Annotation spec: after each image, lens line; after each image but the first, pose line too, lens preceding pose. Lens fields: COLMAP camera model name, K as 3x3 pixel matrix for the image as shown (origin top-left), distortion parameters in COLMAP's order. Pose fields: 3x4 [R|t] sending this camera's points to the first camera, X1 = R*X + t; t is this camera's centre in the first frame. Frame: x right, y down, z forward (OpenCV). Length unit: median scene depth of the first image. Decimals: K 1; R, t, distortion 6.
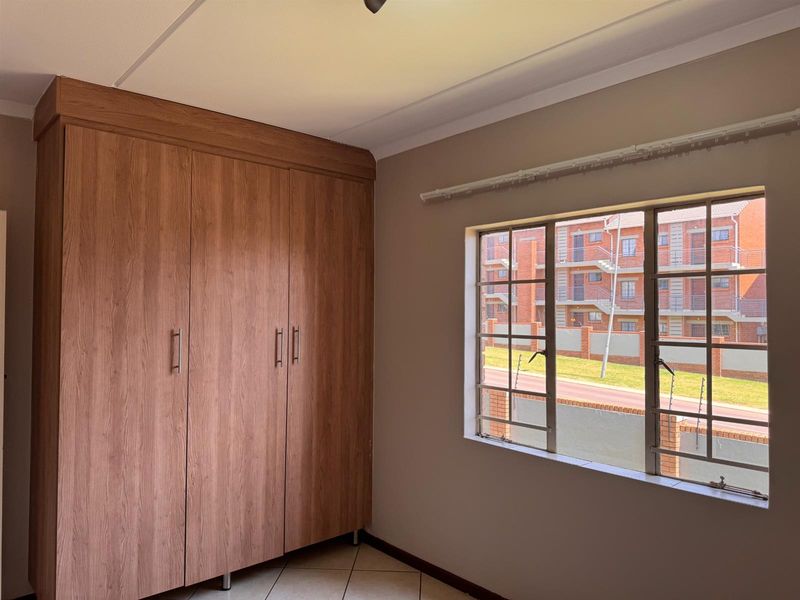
lens RADIAL K [[559.5, 0, 404.5], [0, 559.5, 300.9], [0, 0, 1]] dist [0.035669, -0.041436]
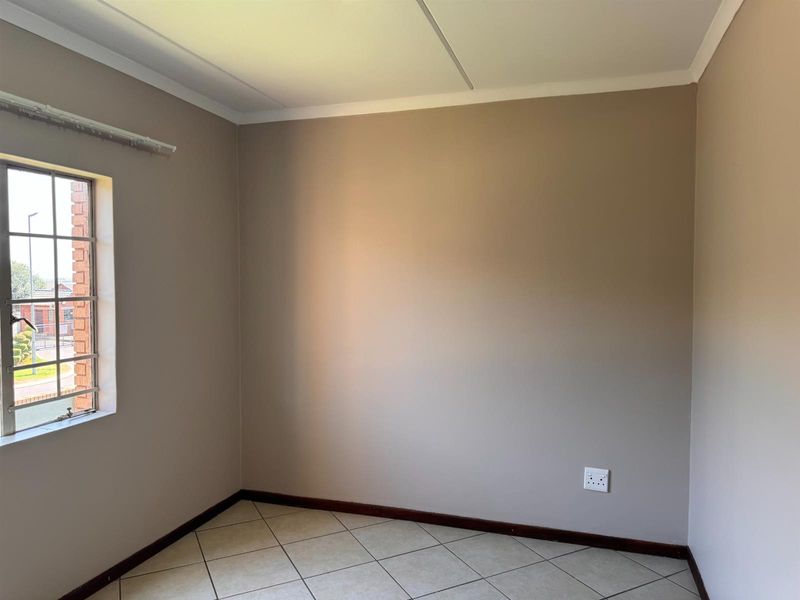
lens RADIAL K [[559.5, 0, 400.2], [0, 559.5, 296.3], [0, 0, 1]] dist [0.035669, -0.041436]
pose [[-0.505750, -0.045035, 0.861504, -0.807121], [-0.023769, 0.998985, 0.038269, 0.011236], [-0.862353, -0.001123, -0.506307, 0.984849]]
